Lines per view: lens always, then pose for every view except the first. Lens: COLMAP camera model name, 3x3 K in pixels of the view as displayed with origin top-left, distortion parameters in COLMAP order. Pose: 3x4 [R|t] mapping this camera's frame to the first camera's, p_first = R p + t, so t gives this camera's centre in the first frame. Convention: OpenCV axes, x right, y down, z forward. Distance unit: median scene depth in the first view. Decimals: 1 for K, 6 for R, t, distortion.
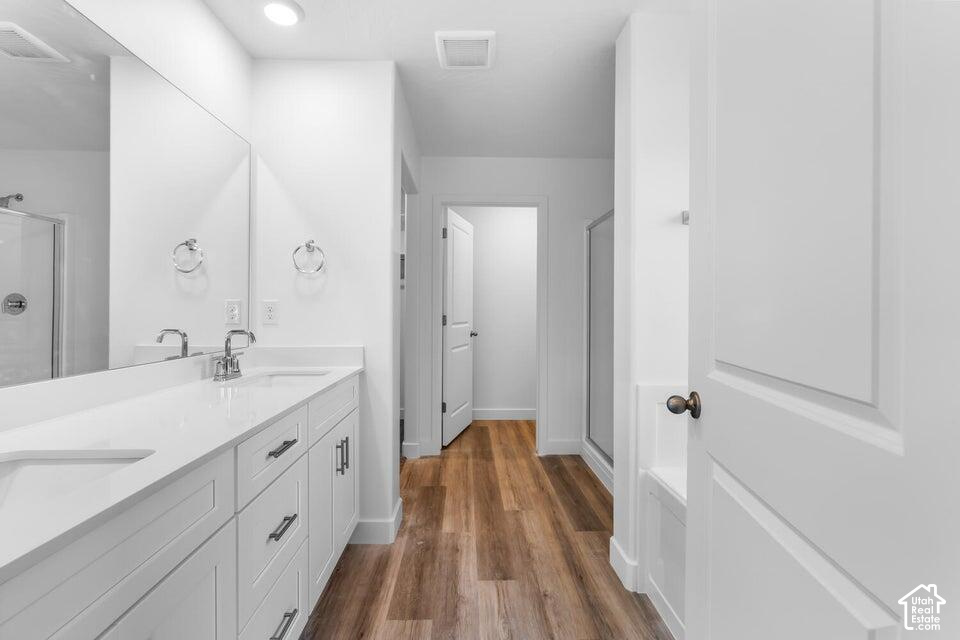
lens RADIAL K [[425.5, 0, 479.4], [0, 425.5, 318.6], [0, 0, 1]] dist [-0.005707, 0.000976]
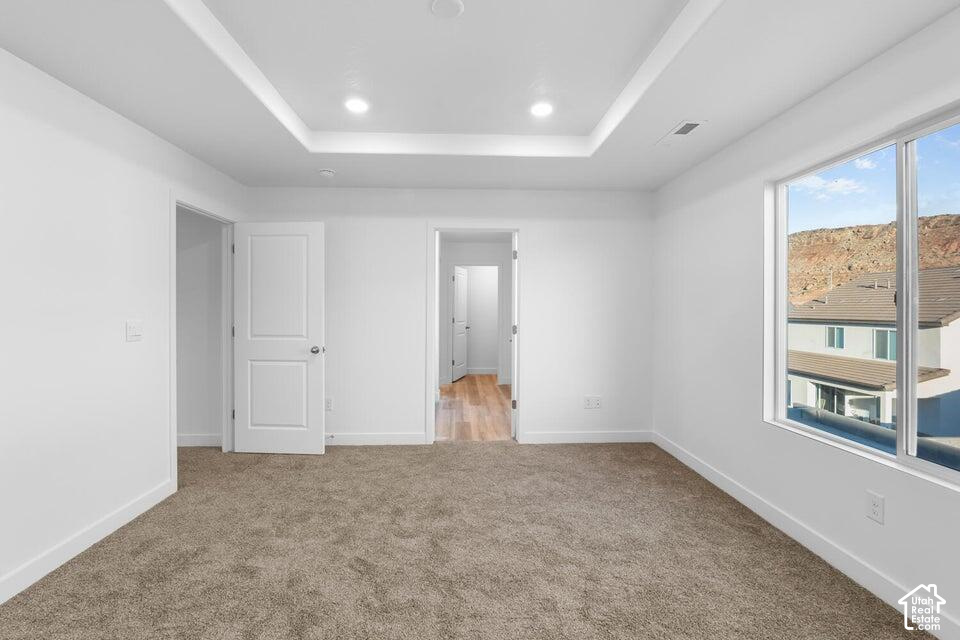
lens RADIAL K [[425.5, 0, 475.0], [0, 425.5, 318.3], [0, 0, 1]] dist [-0.005707, 0.000976]
pose [[0.999987, -0.001695, 0.004784, 0.012740], [0.001696, 0.999999, -0.000089, -0.005642], [-0.004784, 0.000097, 0.999989, -1.067843]]
